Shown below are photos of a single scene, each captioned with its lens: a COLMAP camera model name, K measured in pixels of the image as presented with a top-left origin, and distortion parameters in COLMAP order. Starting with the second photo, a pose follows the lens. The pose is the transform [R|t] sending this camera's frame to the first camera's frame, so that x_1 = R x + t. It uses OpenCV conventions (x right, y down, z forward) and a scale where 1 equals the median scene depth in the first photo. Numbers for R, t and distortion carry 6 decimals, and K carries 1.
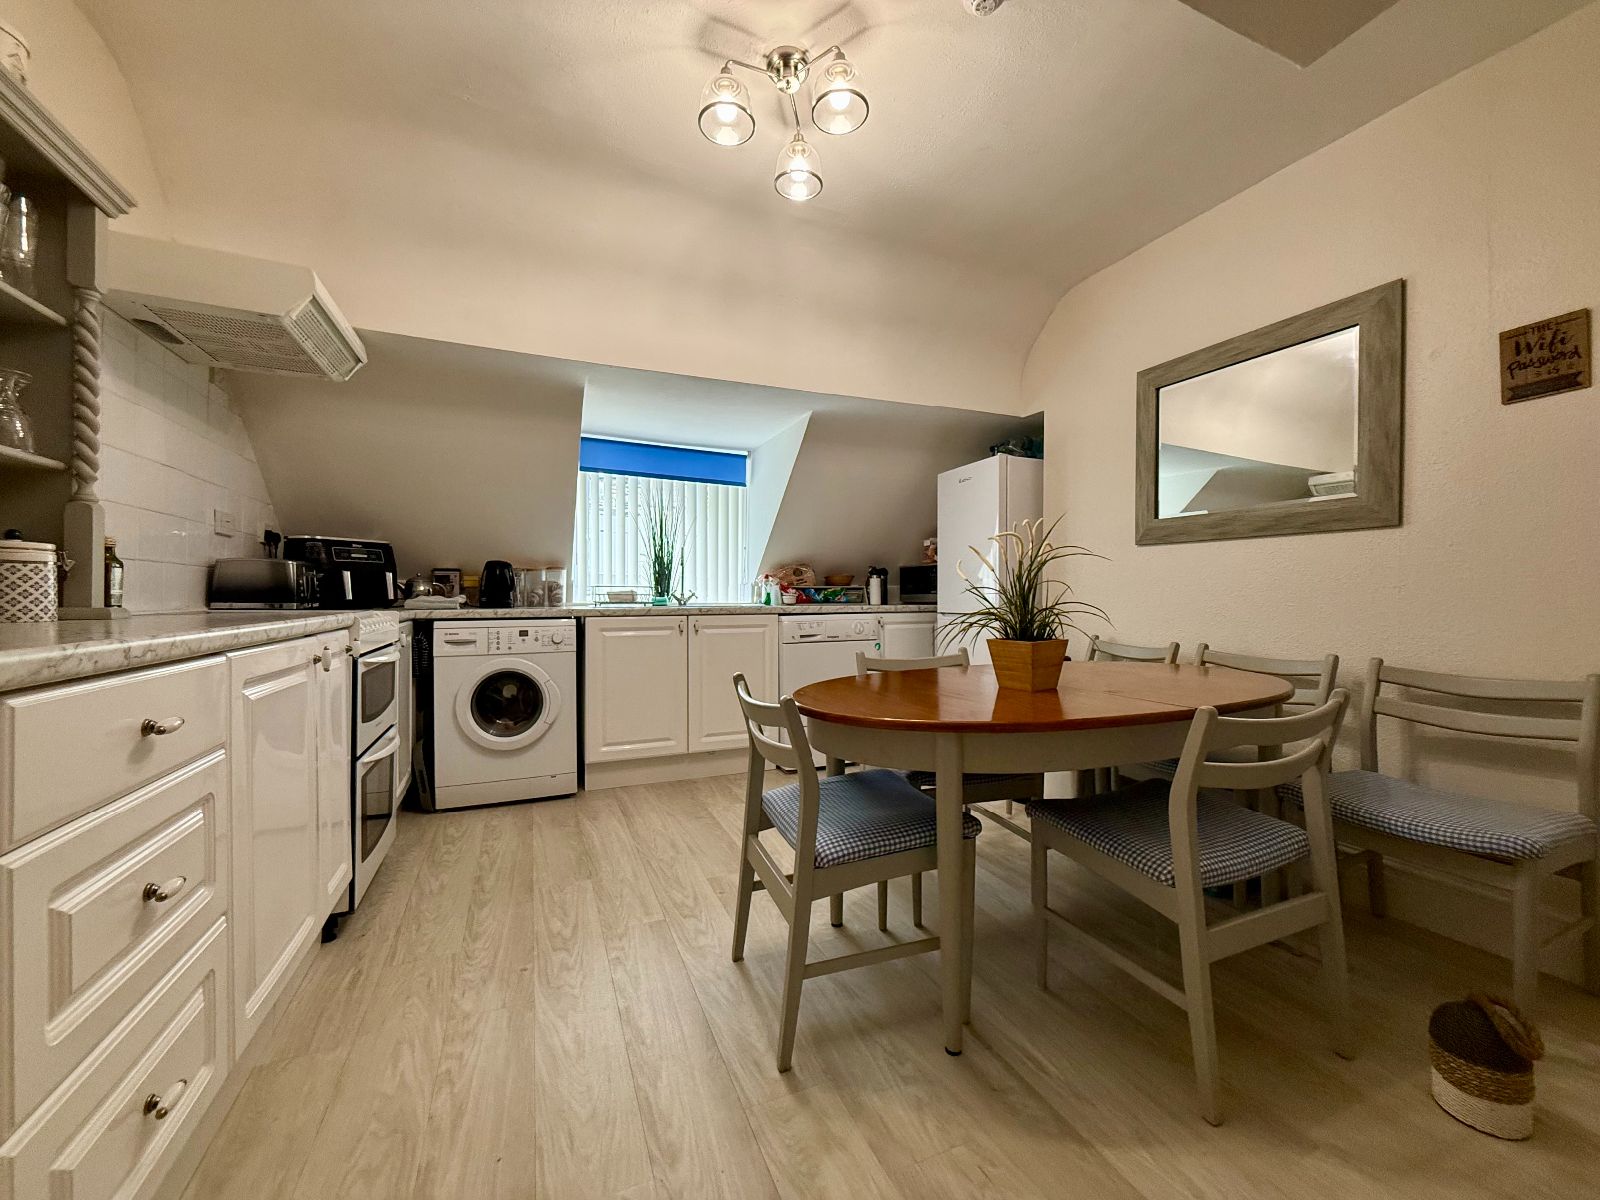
lens RADIAL K [[638.6, 0, 804.3], [0, 638.6, 598.5], [0, 0, 1]] dist [0.008703, -0.000195]
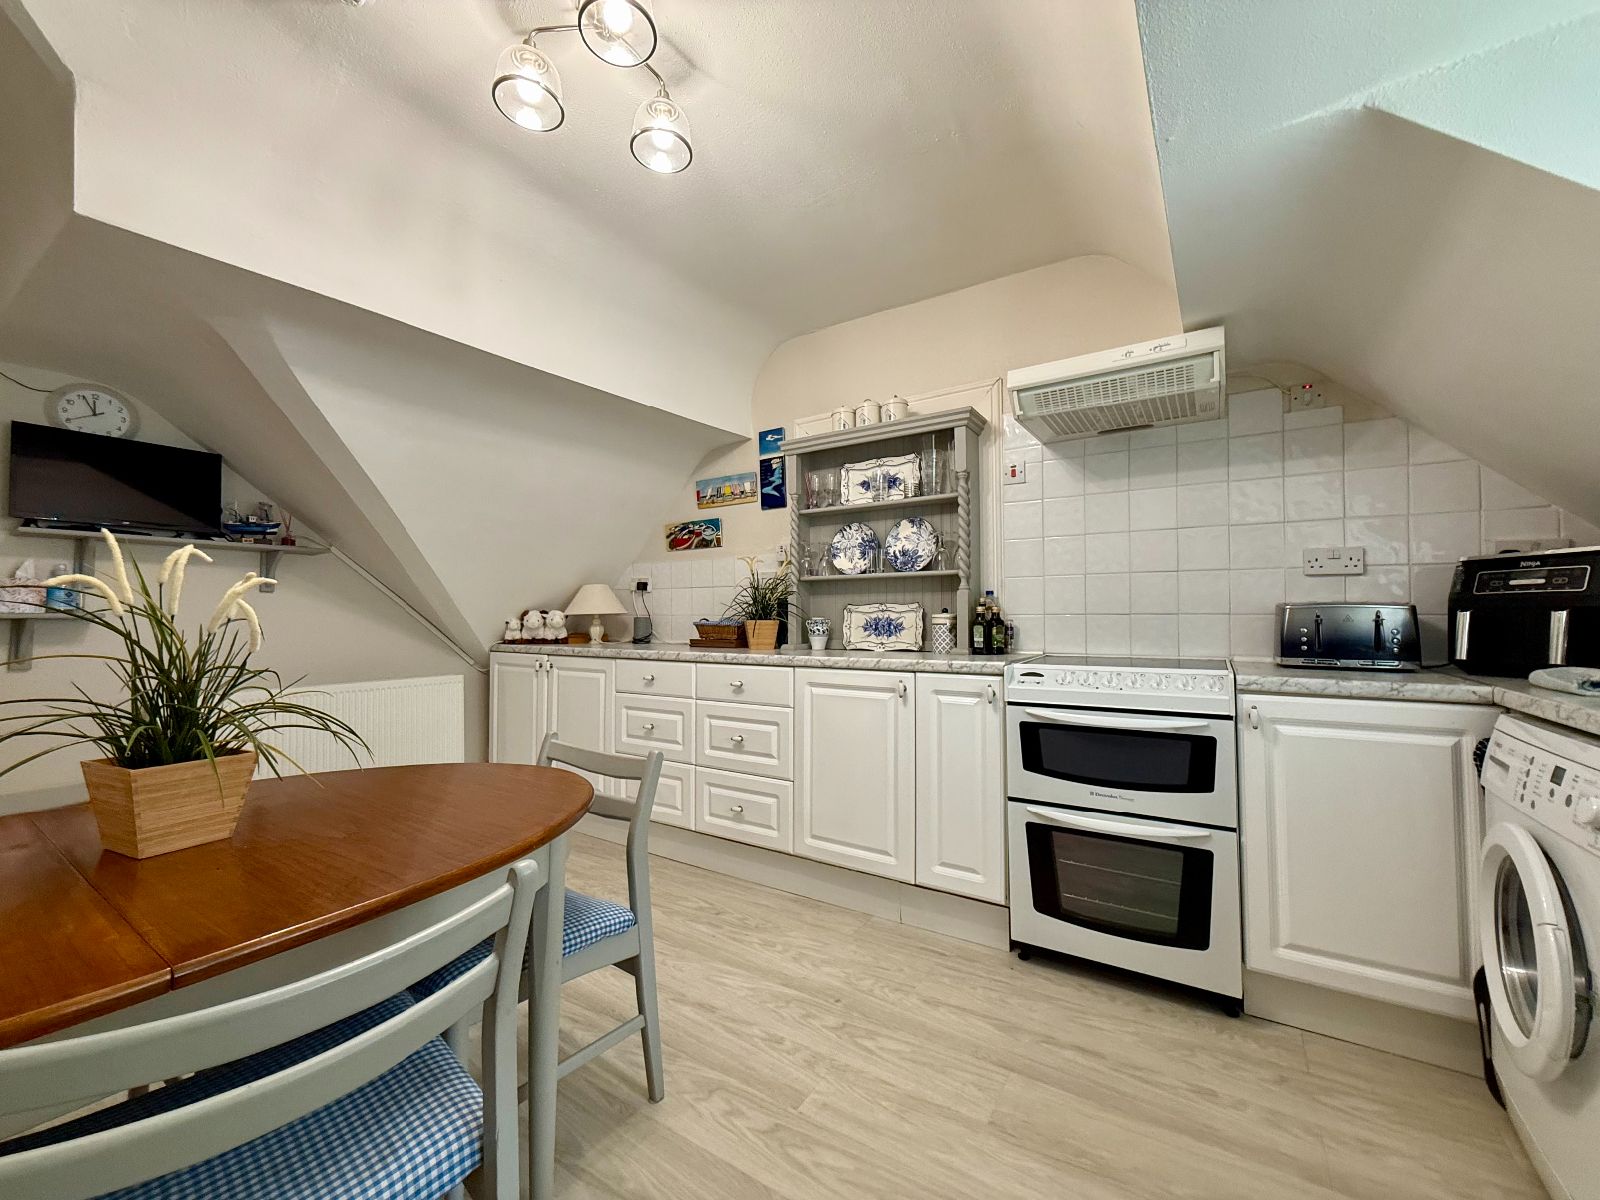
lens RADIAL K [[638.6, 0, 803.2], [0, 638.6, 599.7], [0, 0, 1]] dist [0.008703, -0.000195]
pose [[-0.834868, -0.010840, -0.550343, 0.136340], [0.002855, 0.999707, -0.024022, -0.043588], [0.550443, -0.021627, -0.834593, 1.225470]]
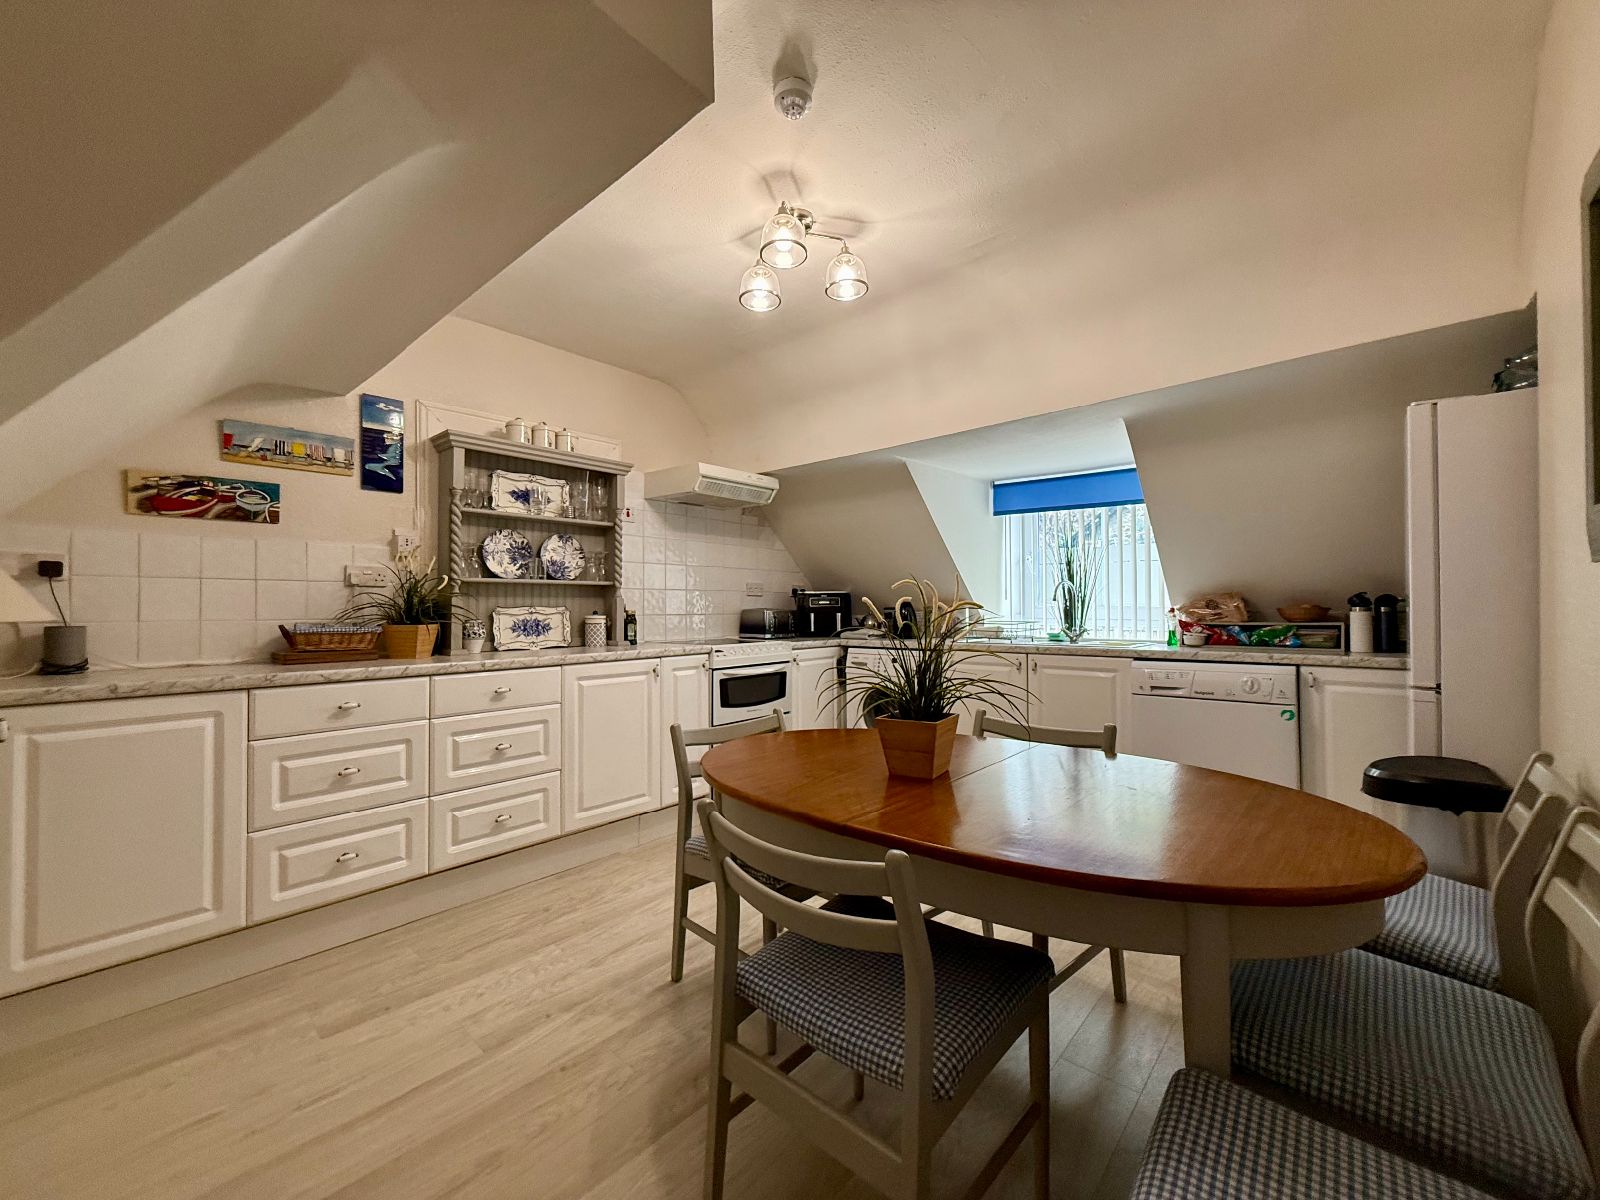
lens RADIAL K [[638.6, 0, 801.8], [0, 638.6, 602.3], [0, 0, 1]] dist [0.008703, -0.000195]
pose [[0.418913, -0.009684, -0.907975, 0.738288], [0.003288, 0.999953, -0.009148, -0.058386], [0.908020, 0.000847, 0.418925, 0.337549]]
